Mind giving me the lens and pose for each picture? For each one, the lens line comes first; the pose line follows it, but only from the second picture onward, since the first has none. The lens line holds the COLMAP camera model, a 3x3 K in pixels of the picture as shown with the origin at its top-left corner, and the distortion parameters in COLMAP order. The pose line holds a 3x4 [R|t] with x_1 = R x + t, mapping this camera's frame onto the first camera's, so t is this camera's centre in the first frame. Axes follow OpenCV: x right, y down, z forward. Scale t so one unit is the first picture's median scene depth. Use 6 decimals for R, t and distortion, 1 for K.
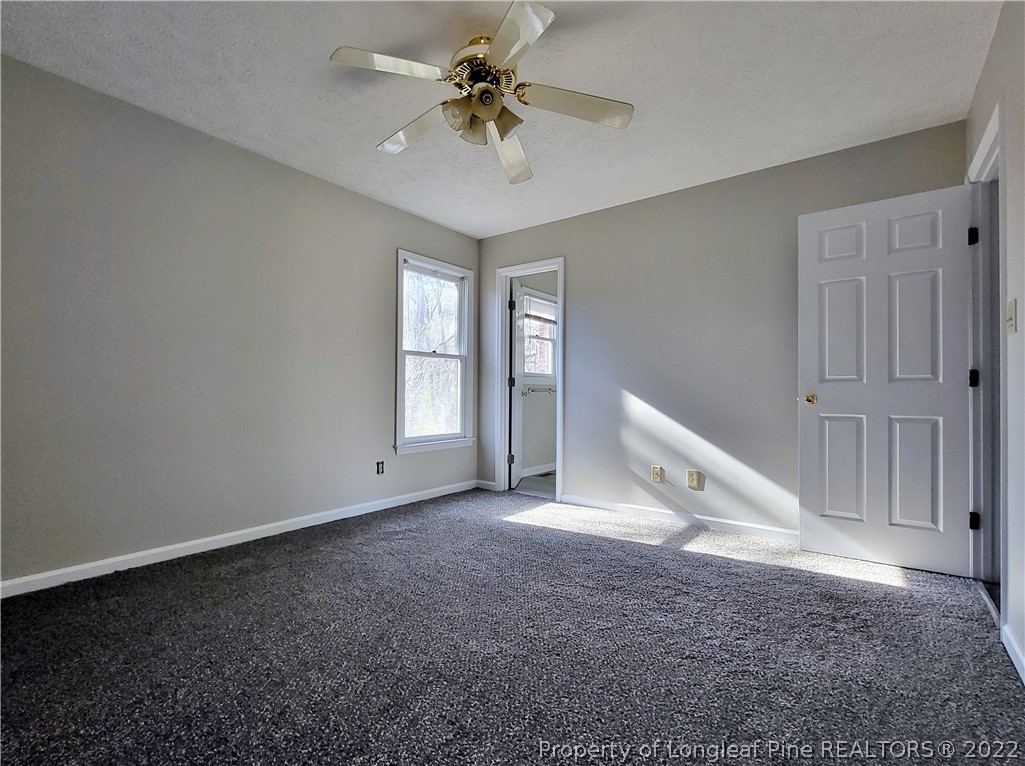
lens RADIAL K [[468.1, 0, 505.3], [0, 468.1, 386.7], [0, 0, 1]] dist [0.001125, 0.000092]
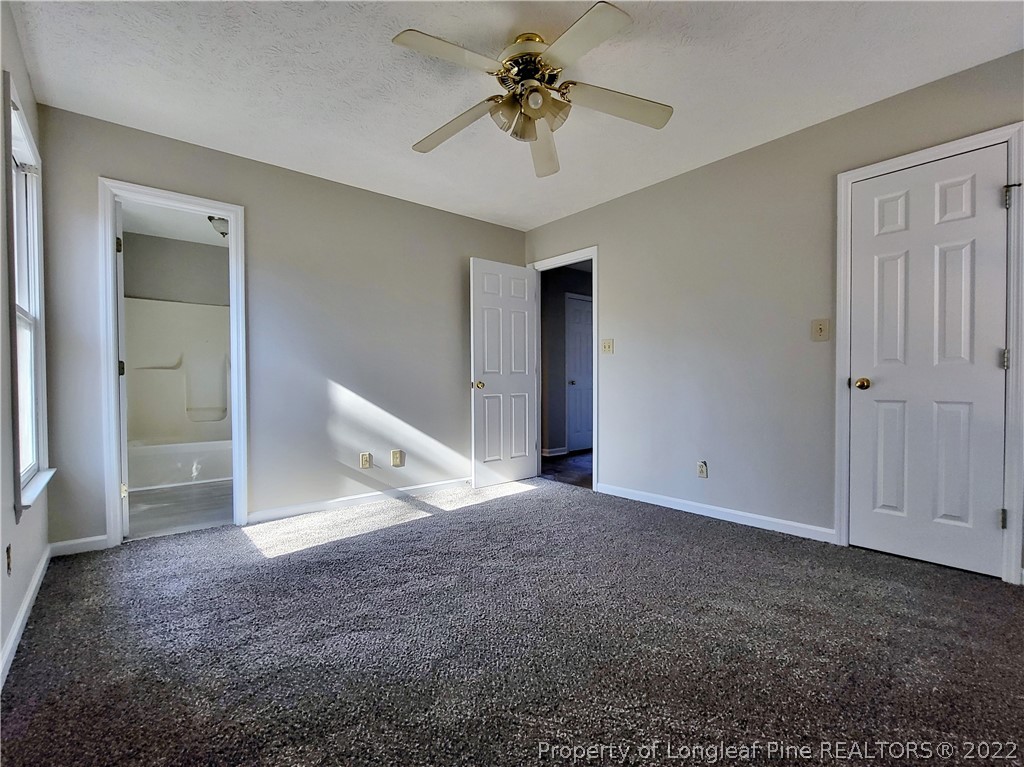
lens RADIAL K [[476.0, 0, 498.9], [0, 476.0, 389.8], [0, 0, 1]] dist [-0.001374, -0.000446]
pose [[0.224671, -0.023619, 0.974148, -0.684058], [-0.005566, 0.999659, 0.025522, 0.001298], [-0.974419, -0.011156, 0.224462, 0.519627]]
